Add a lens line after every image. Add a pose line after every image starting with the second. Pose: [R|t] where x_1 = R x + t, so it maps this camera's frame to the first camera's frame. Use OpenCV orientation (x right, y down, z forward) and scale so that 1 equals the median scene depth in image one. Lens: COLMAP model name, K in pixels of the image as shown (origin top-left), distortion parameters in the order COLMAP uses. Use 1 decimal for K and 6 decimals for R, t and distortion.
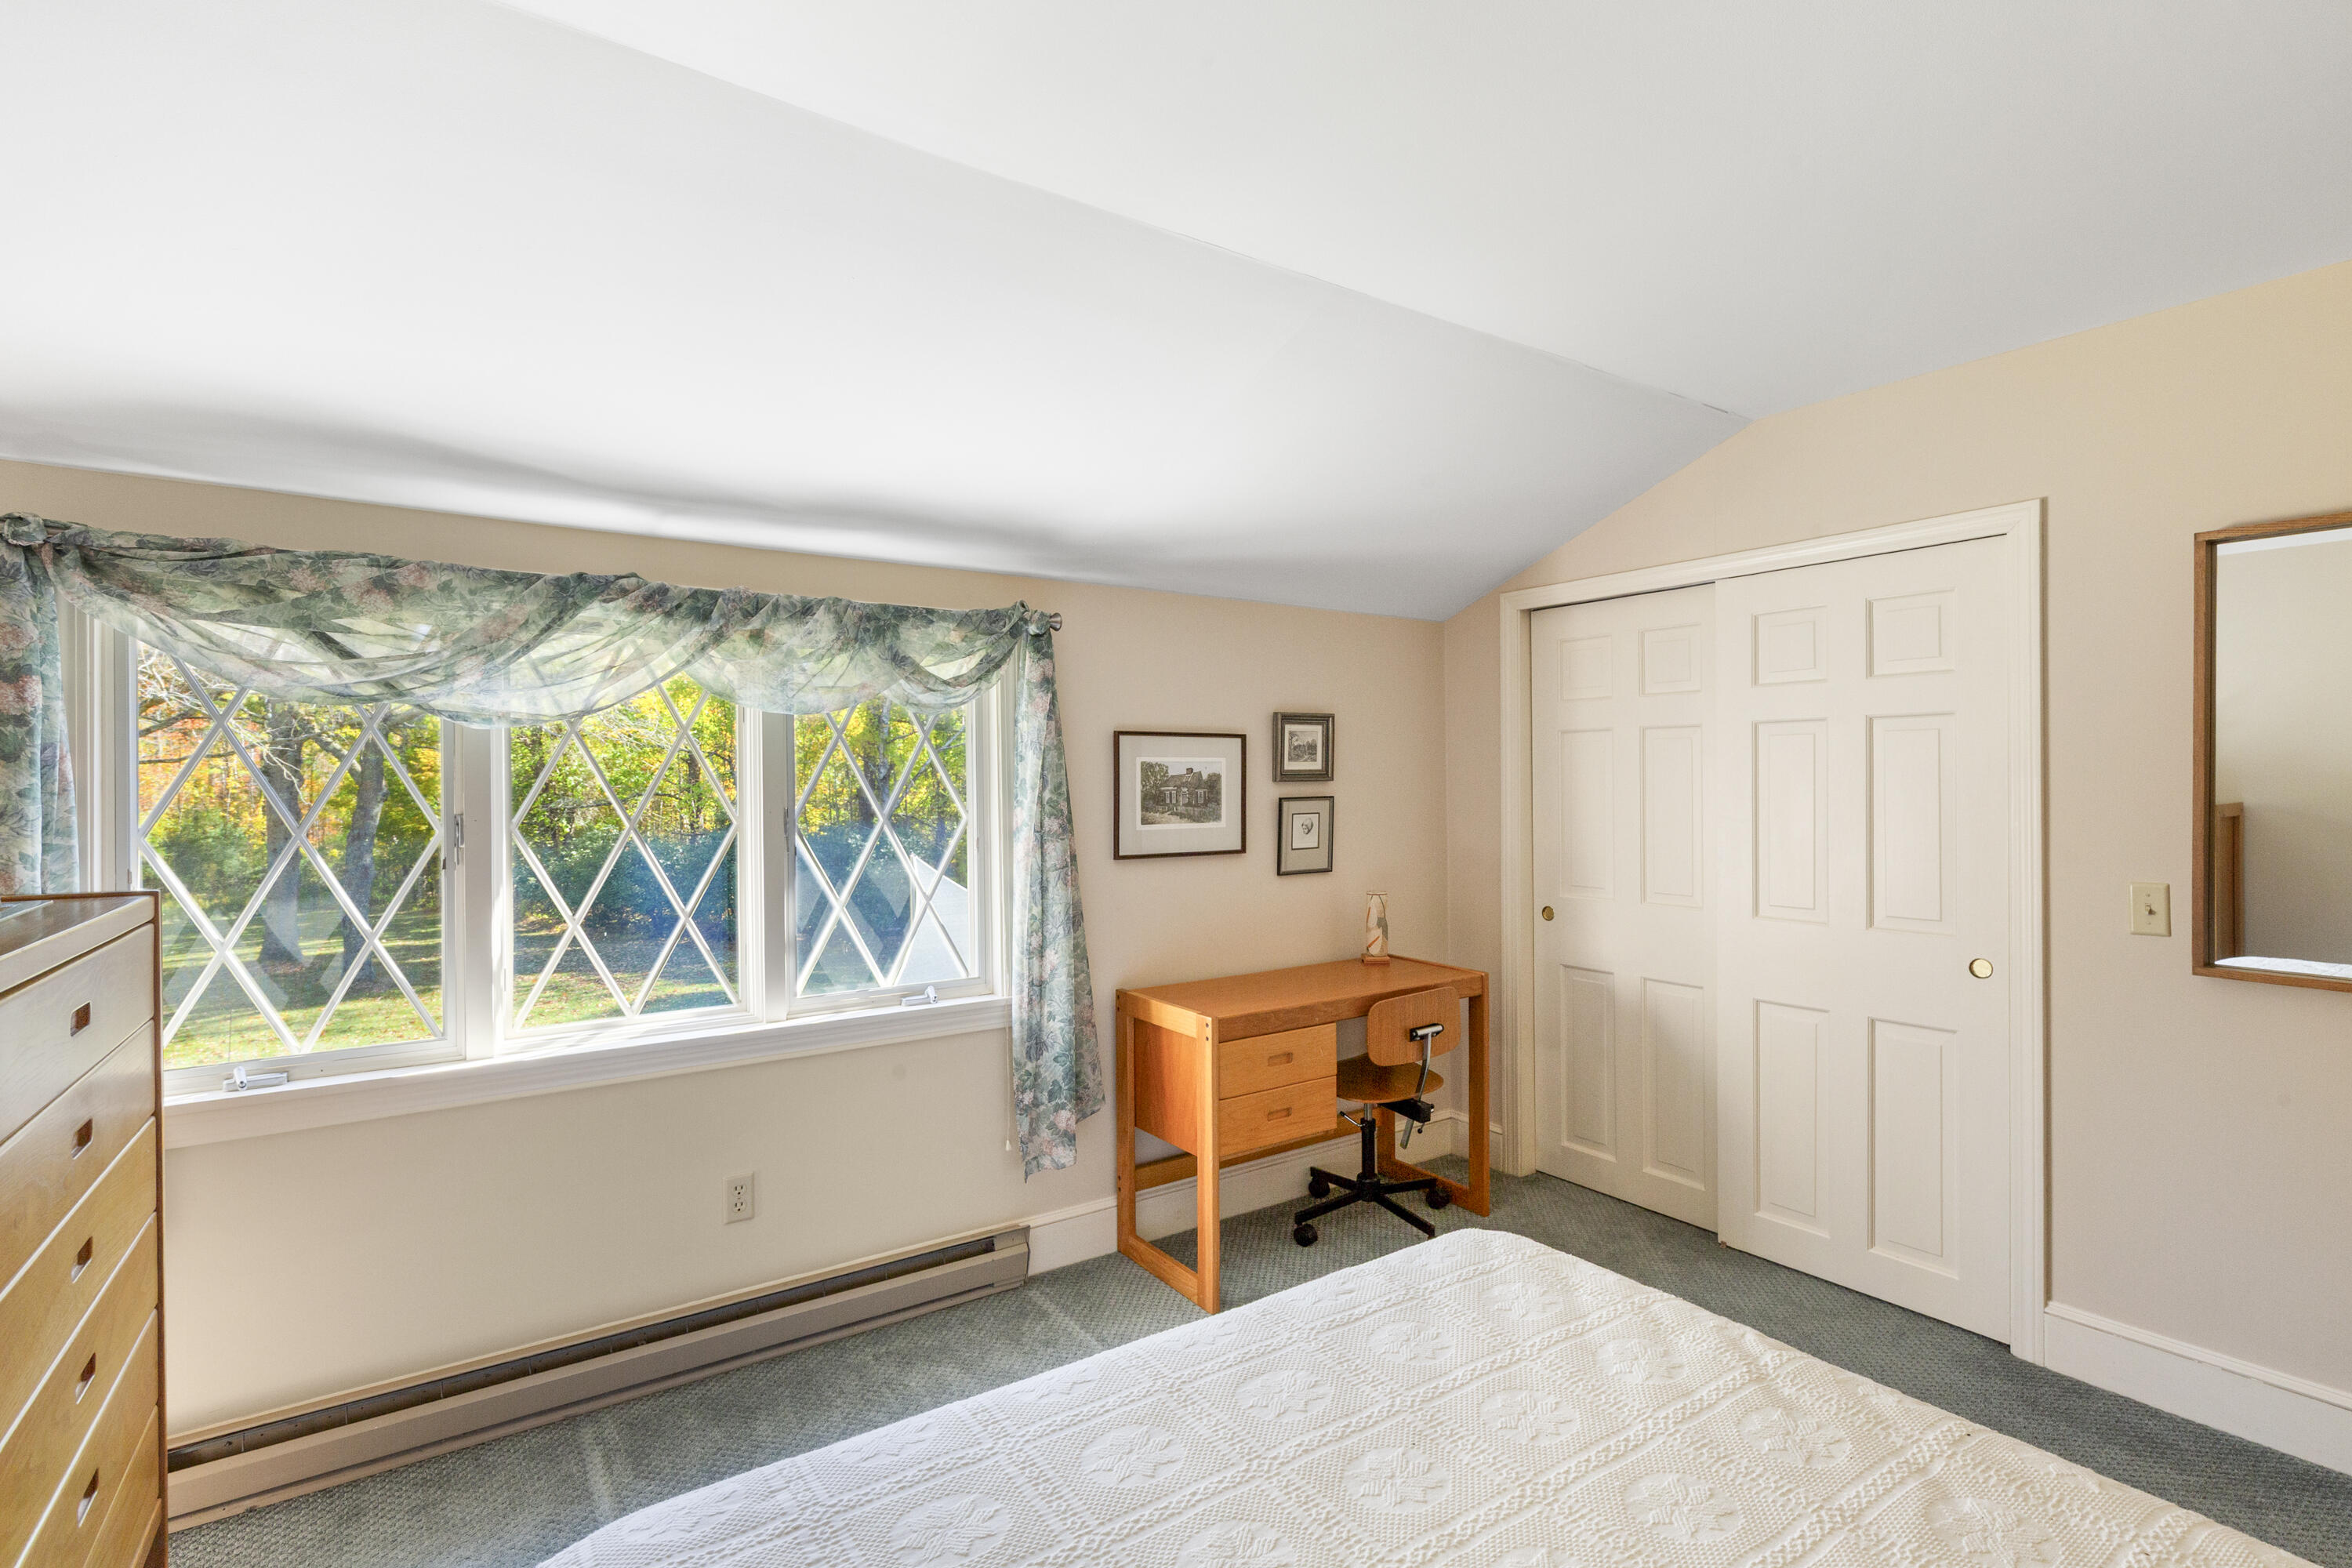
lens RADIAL K [[1080.7, 0, 1163.9], [0, 1080.7, 772.2], [0, 0, 1]] dist [0.000274, -0.000432]
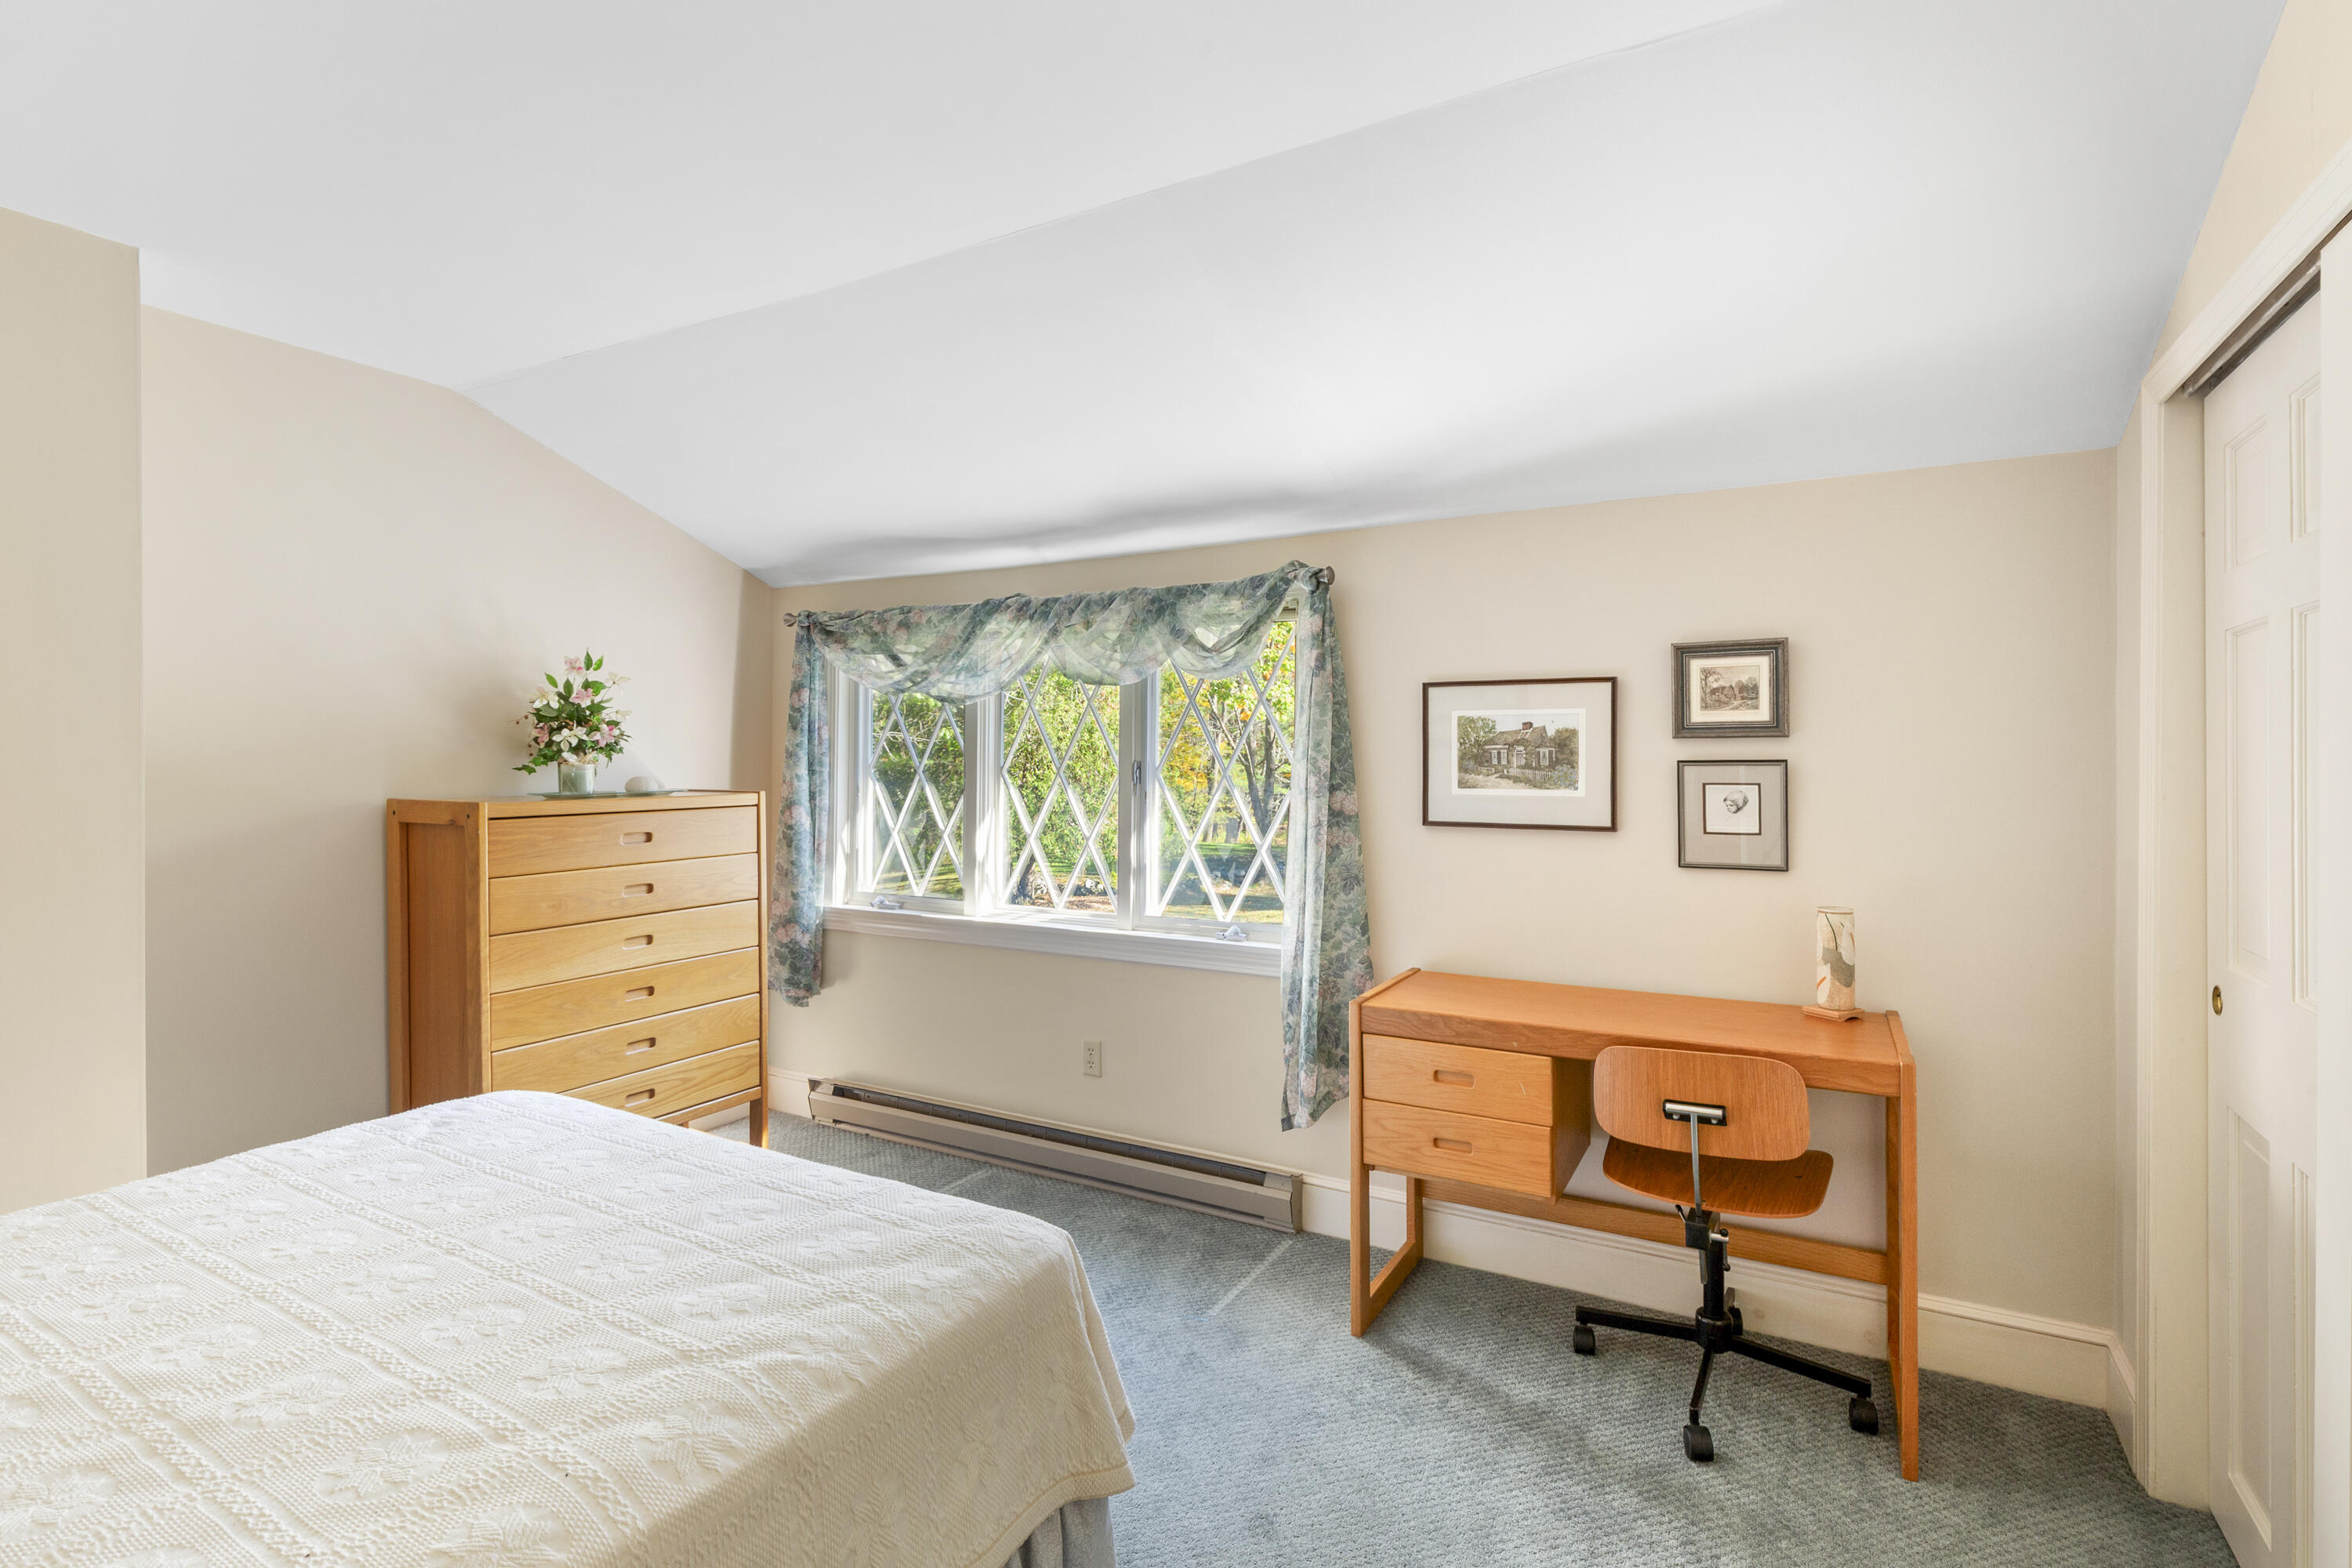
lens RADIAL K [[1087.7, 0, 1183.4], [0, 1087.7, 750.4], [0, 0, 1]] dist [0.001122, -0.000754]
pose [[0.457538, 0.001646, -0.889189, 0.701873], [0.003224, 0.999989, 0.003510, 0.015080], [0.889184, -0.004472, 0.457527, 0.422096]]
